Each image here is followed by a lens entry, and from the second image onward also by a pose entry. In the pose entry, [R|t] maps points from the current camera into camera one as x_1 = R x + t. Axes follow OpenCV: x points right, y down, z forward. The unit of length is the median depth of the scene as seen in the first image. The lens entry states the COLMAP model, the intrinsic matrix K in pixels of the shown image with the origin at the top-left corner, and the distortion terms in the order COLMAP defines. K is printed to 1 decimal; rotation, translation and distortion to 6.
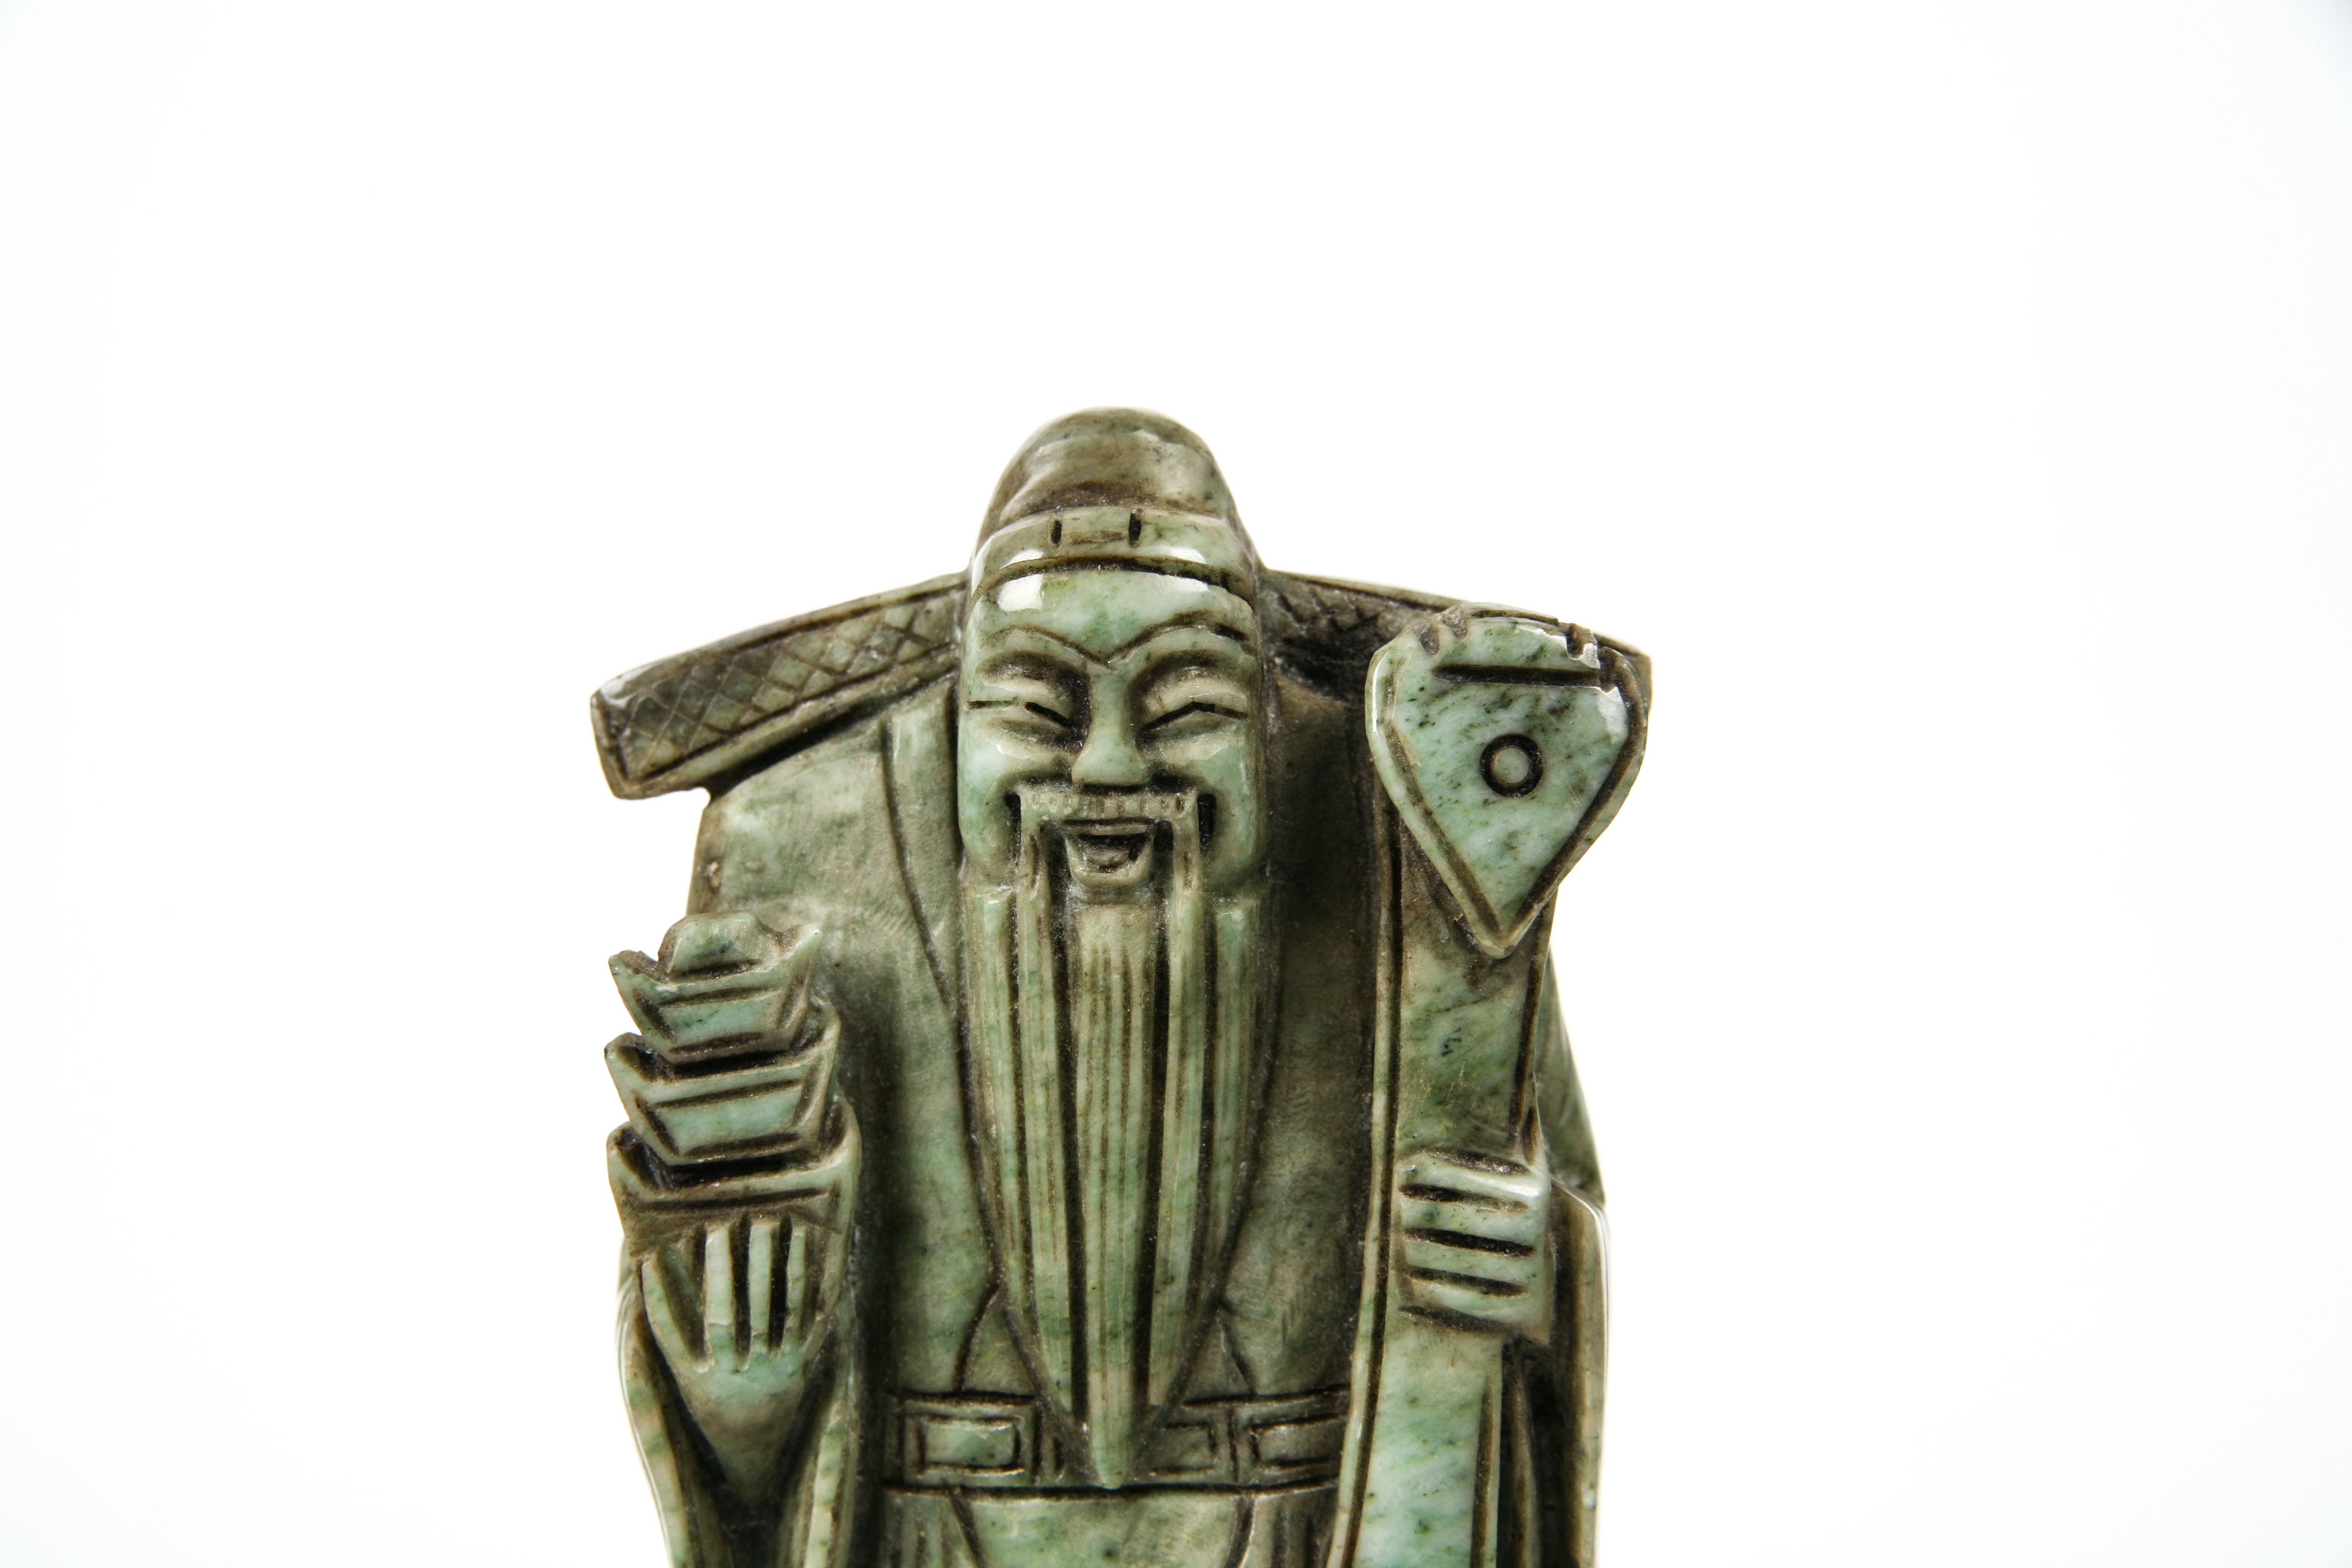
lens RADIAL K [[4162.4, 0, 1176.0], [0, 4162.4, 784.0], [0, 0, 1]] dist [-0.017751, 0.032383]
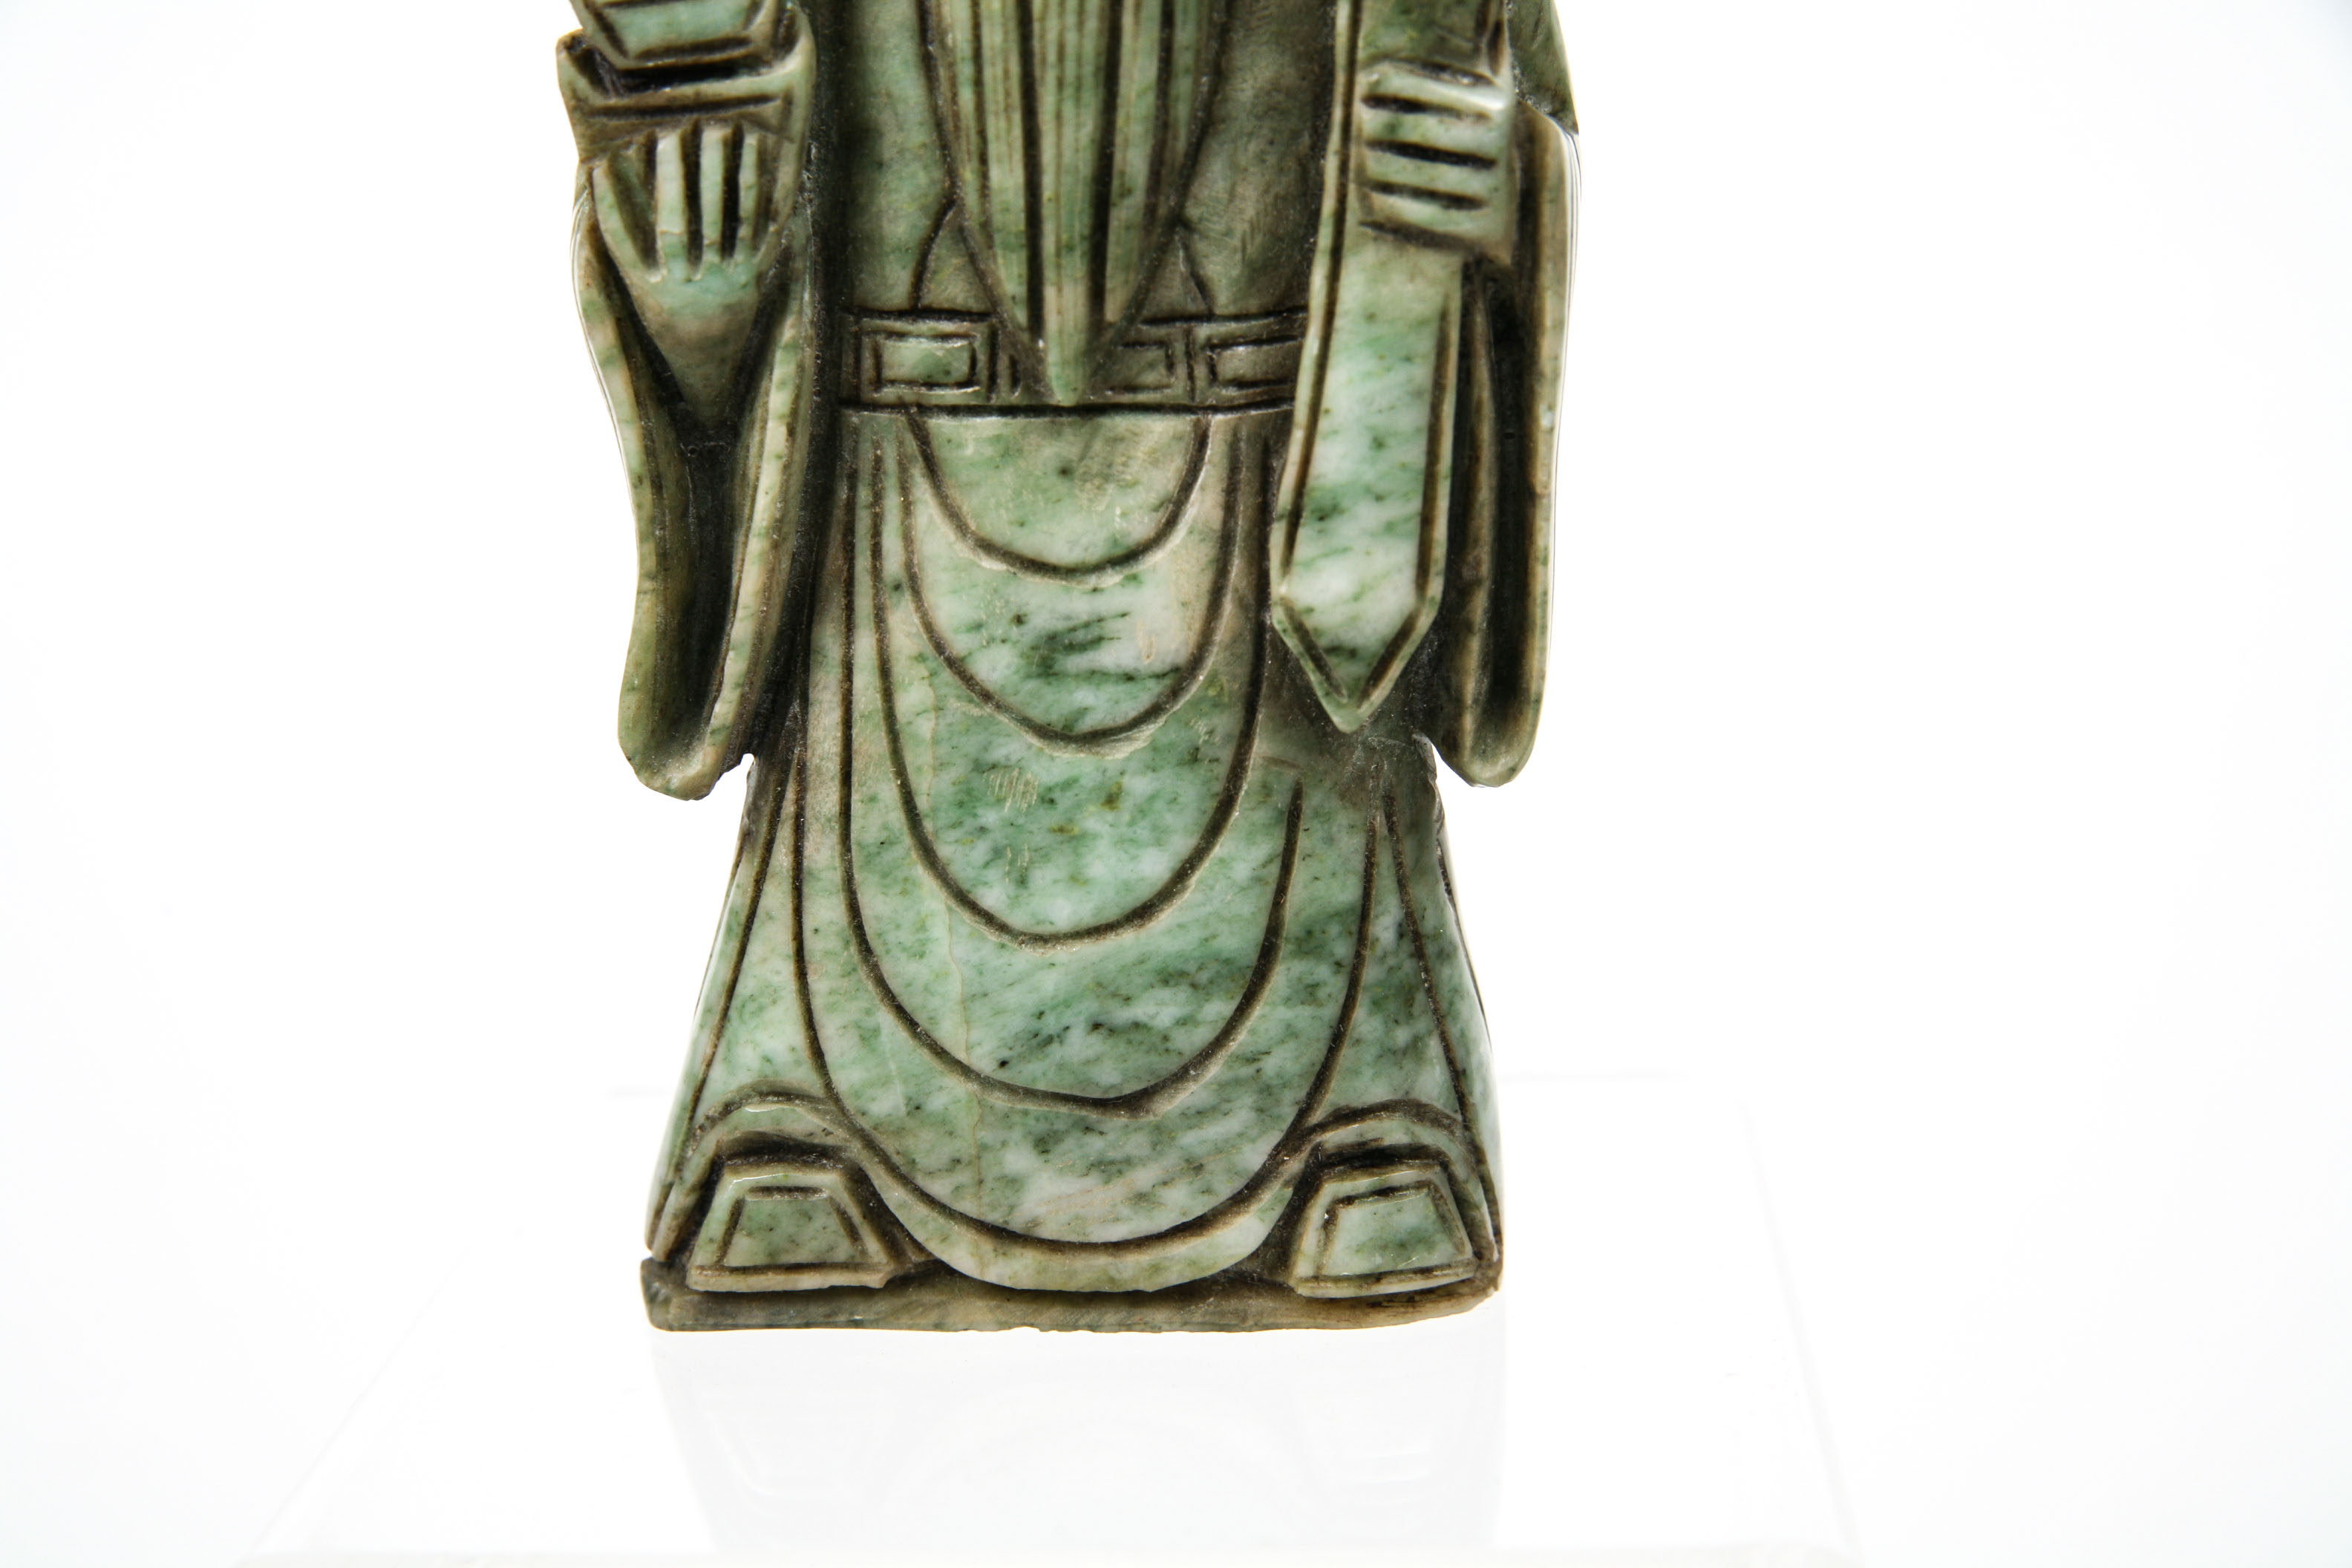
lens RADIAL K [[4162.4, 0, 1176.0], [0, 4162.4, 784.0], [0, 0, 1]] dist [-0.017751, 0.032383]
pose [[0.999735, 0.015542, -0.016989, 0.028934], [-0.012094, 0.982299, 0.186926, 0.072133], [0.019594, -0.186671, 0.982227, 0.006553]]
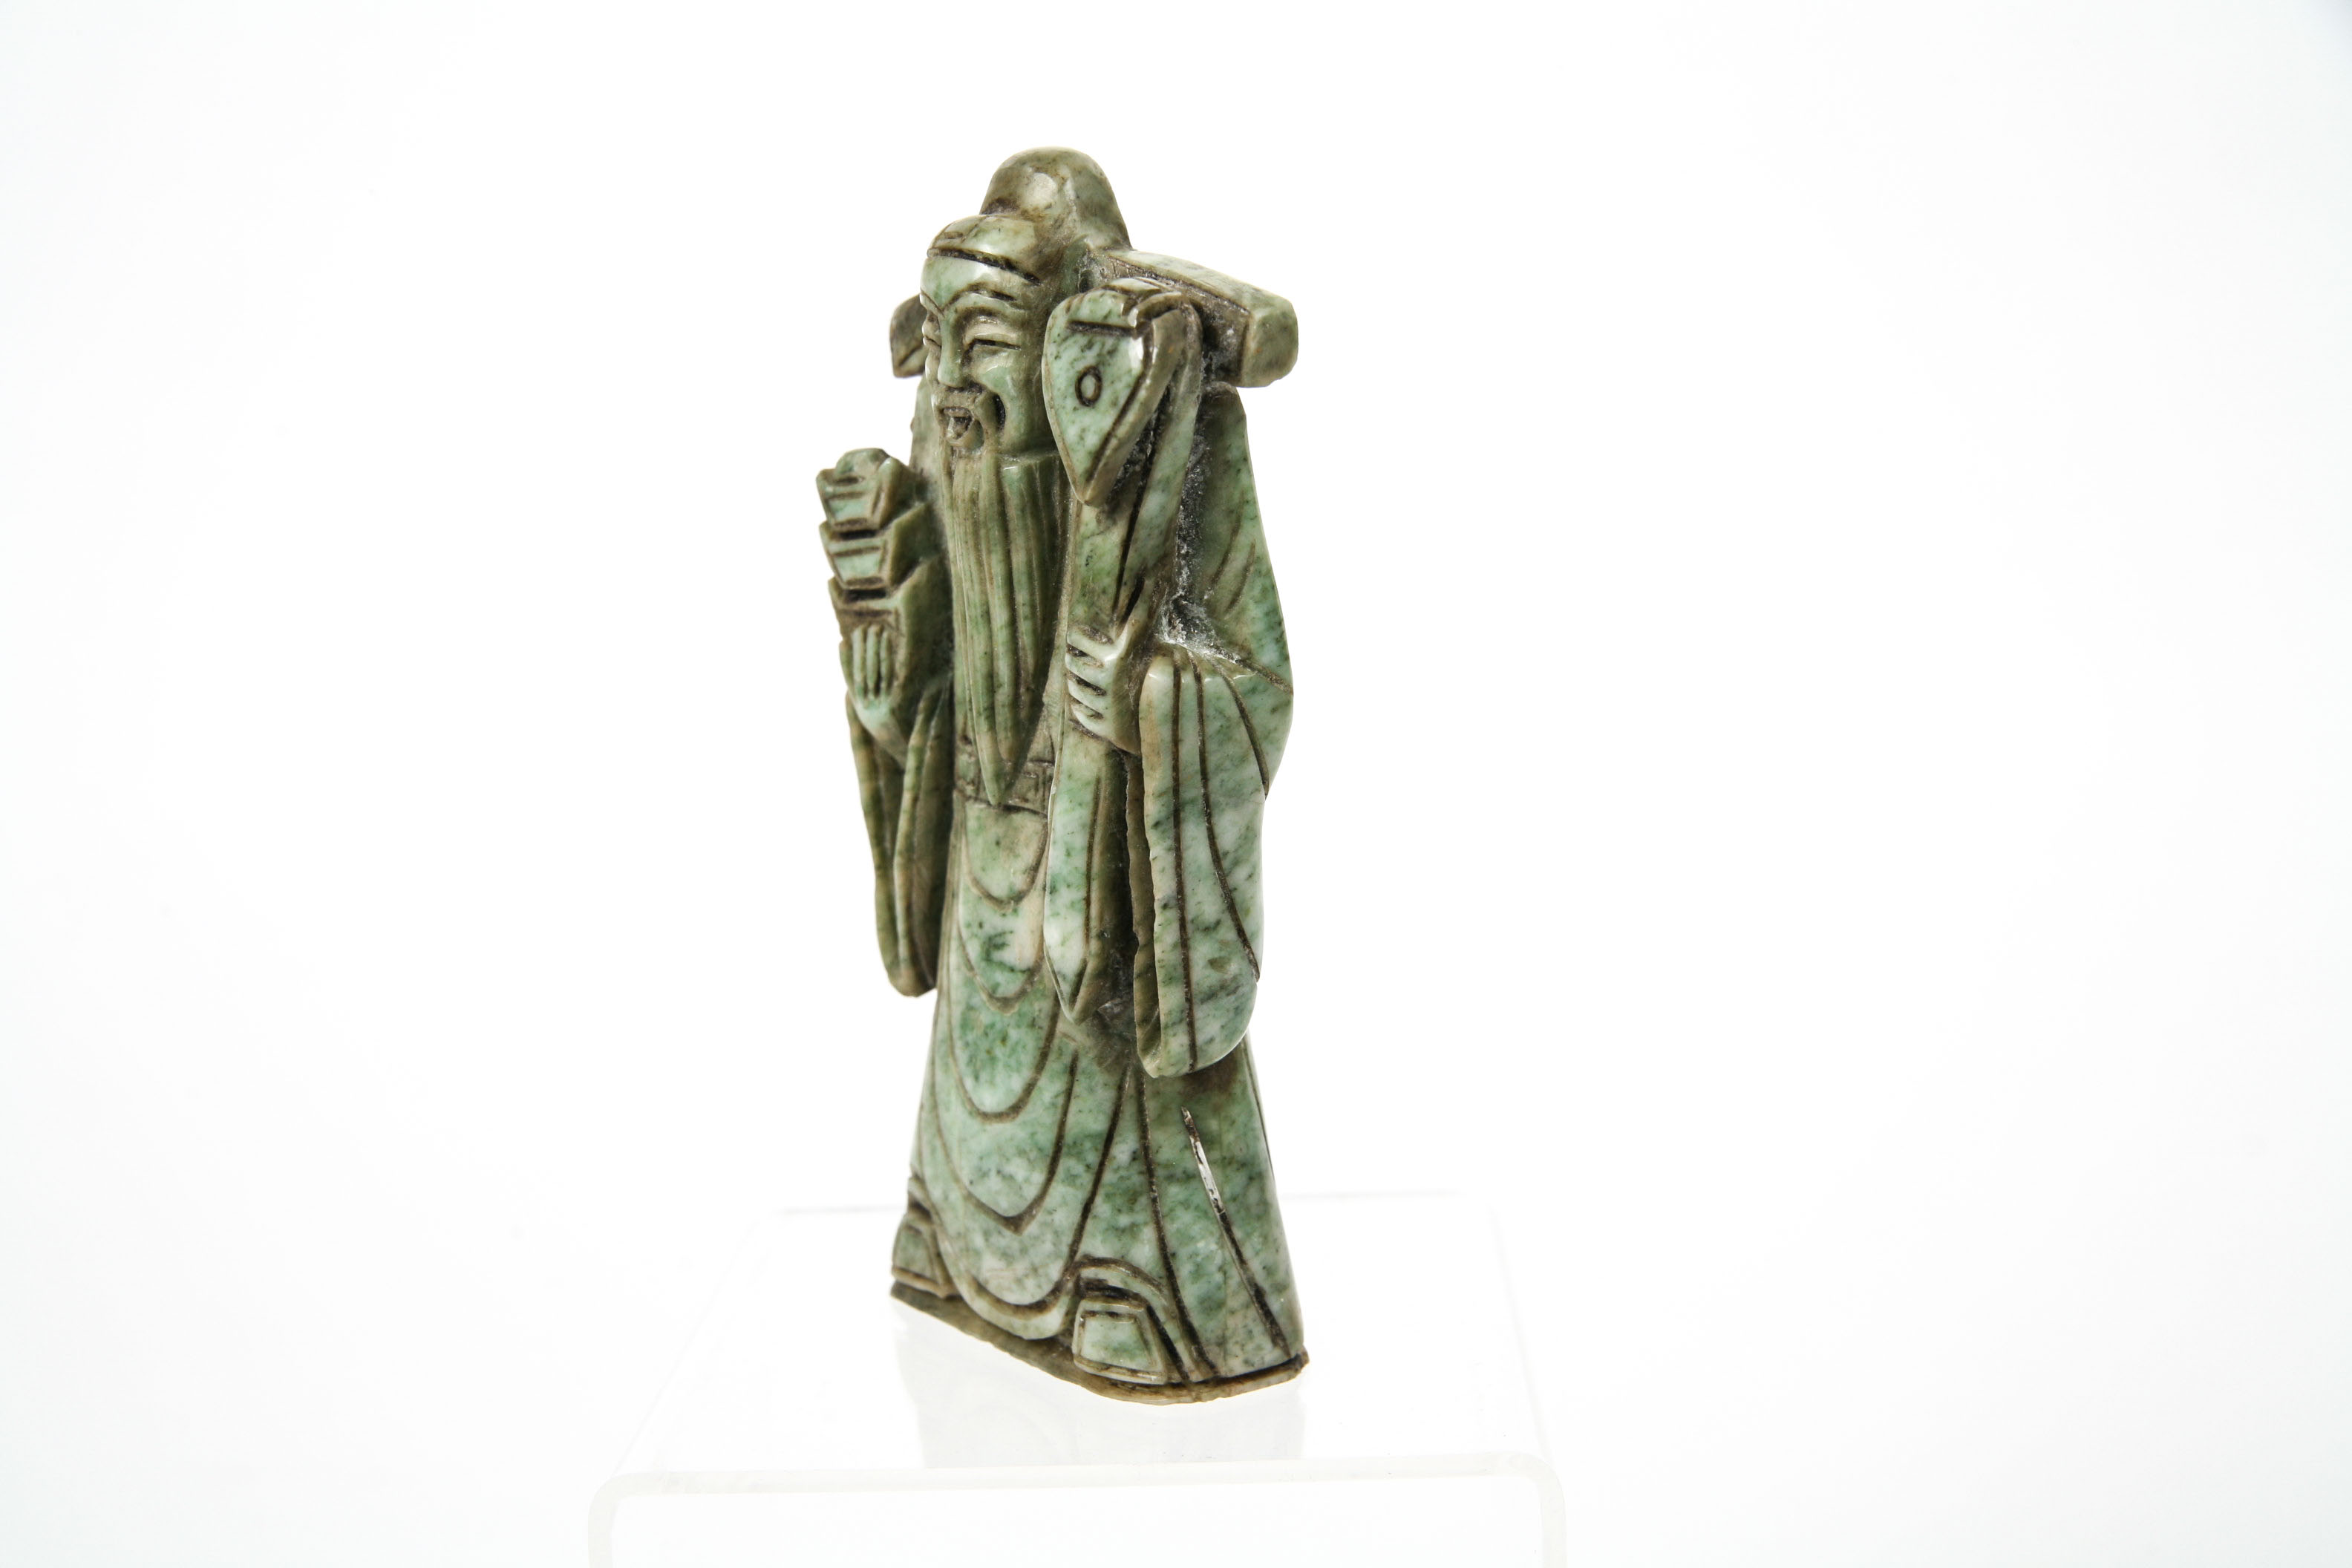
lens RADIAL K [[3366.1, 0, 1176.0], [0, 3366.1, 784.0], [0, 0, 1]] dist [0.005977, 0.003324]
pose [[0.606491, 0.138842, -0.782874, 1.099407], [-0.007336, 0.985570, 0.169107, -0.070493], [0.795057, -0.096818, 0.598758, 0.242724]]
